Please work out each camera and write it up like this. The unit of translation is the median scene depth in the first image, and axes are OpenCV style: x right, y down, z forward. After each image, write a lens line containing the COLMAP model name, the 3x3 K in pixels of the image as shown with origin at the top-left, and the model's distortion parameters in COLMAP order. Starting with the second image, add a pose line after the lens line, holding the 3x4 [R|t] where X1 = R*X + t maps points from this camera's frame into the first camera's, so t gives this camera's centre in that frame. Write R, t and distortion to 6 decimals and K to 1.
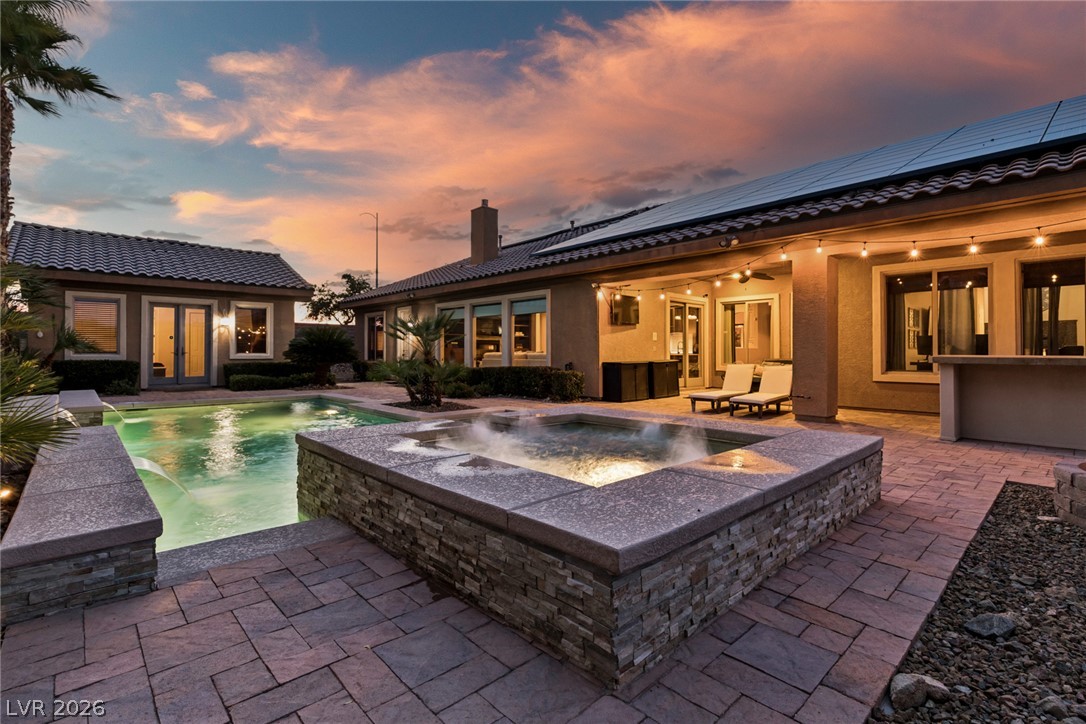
lens RADIAL K [[499.2, 0, 546.1], [0, 499.2, 348.4], [0, 0, 1]] dist [0.005387, 0.000373]
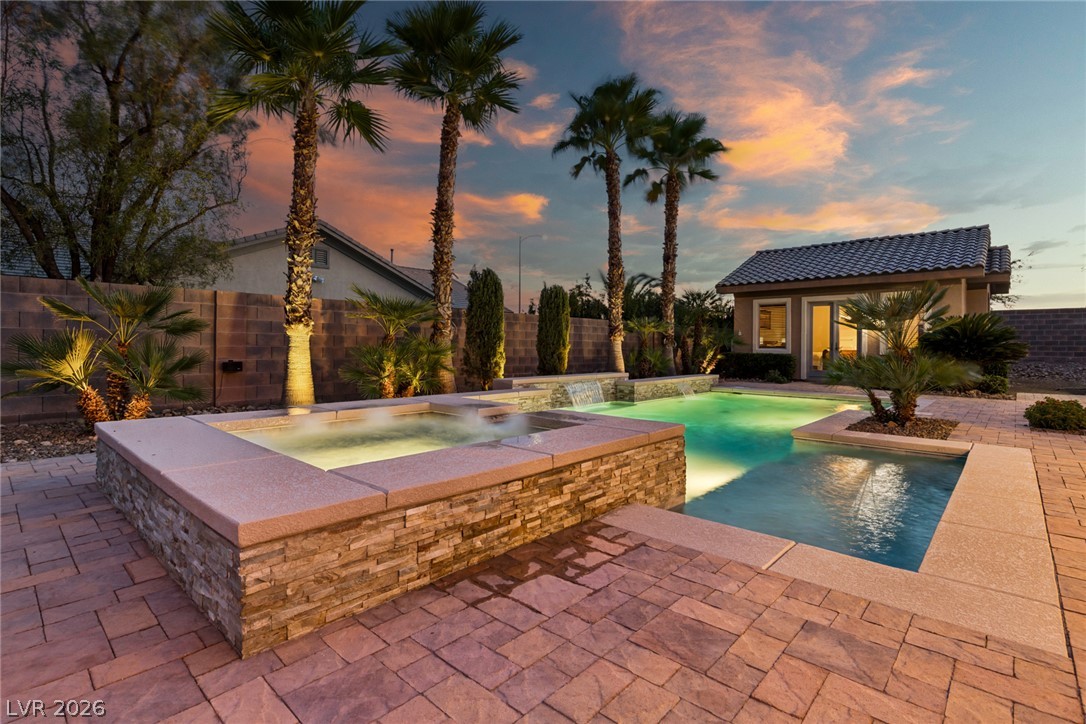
lens RADIAL K [[512.8, 0, 542.5], [0, 512.8, 344.3], [0, 0, 1]] dist [-0.000129, -0.000041]
pose [[0.078240, -0.004808, -0.996923, 0.315195], [0.000732, 0.999988, -0.004766, 0.006063], [0.996934, -0.000357, 0.078243, 0.327694]]
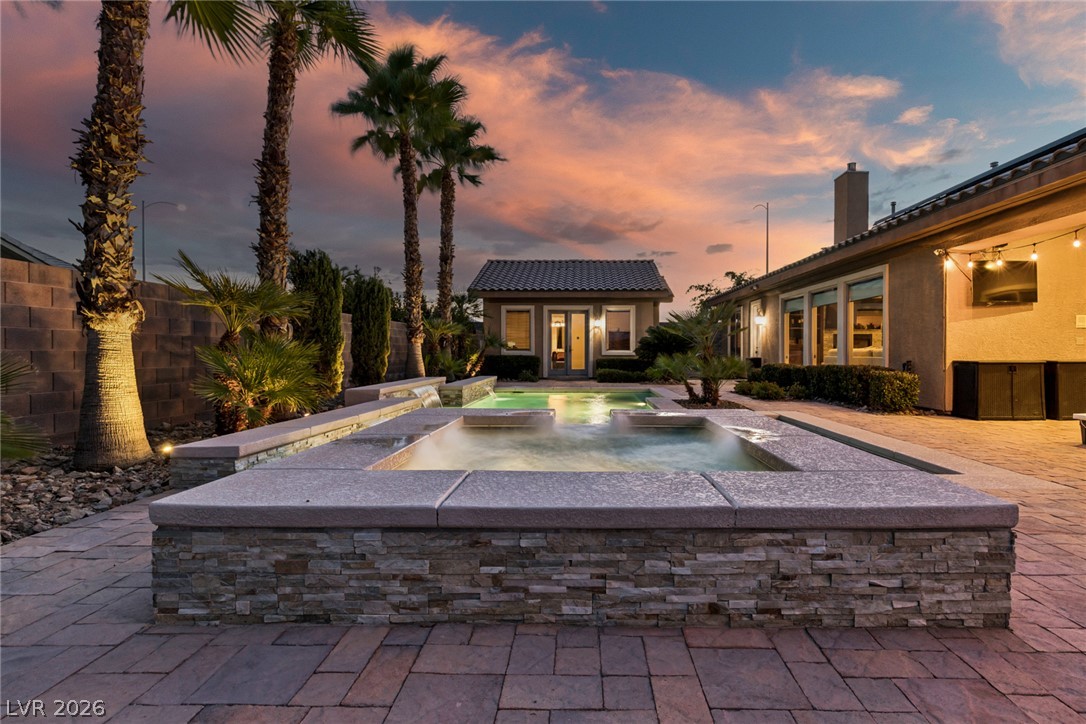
lens RADIAL K [[520.2, 0, 586.3], [0, 520.2, 357.0], [0, 0, 1]] dist [-0.001387, -0.000652]
pose [[0.726538, 0.006498, -0.687096, 0.202467], [0.005892, 0.999860, 0.015686, 0.006875], [0.687101, -0.015445, 0.726398, 0.099650]]
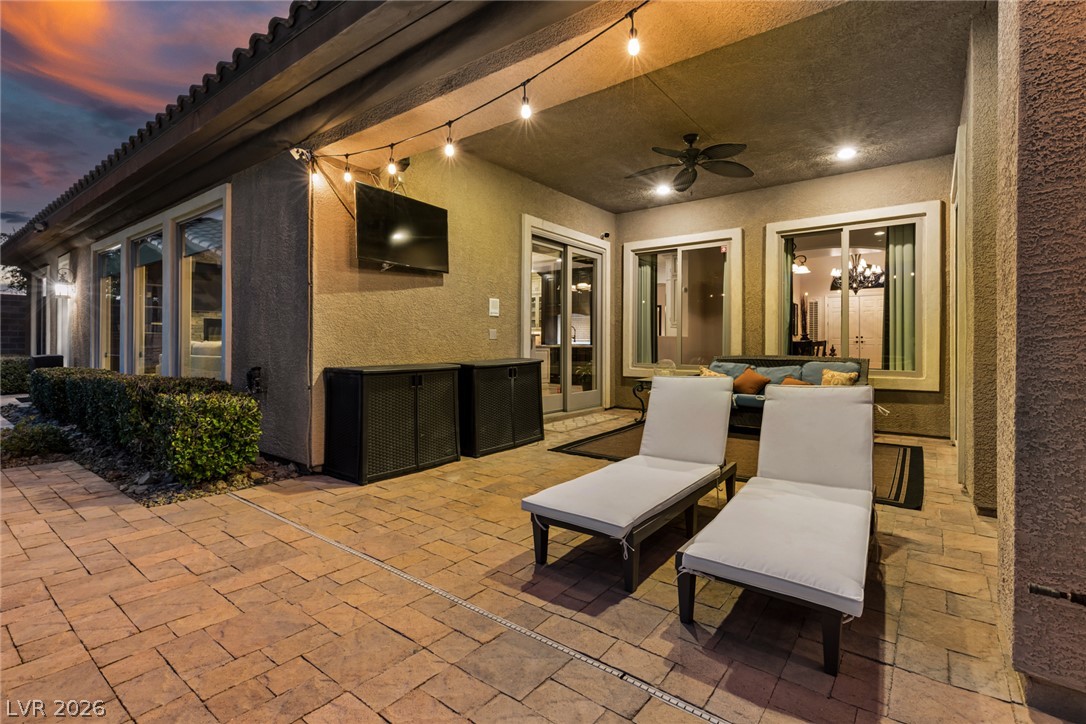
lens RADIAL K [[491.4, 0, 543.1], [0, 491.4, 342.6], [0, 0, 1]] dist [0.003746, -0.000040]
pose [[0.986437, 0.004535, 0.164077, 0.178038], [-0.005743, 0.999960, 0.006884, 0.005035], [-0.164039, -0.007733, 0.986424, 0.522504]]
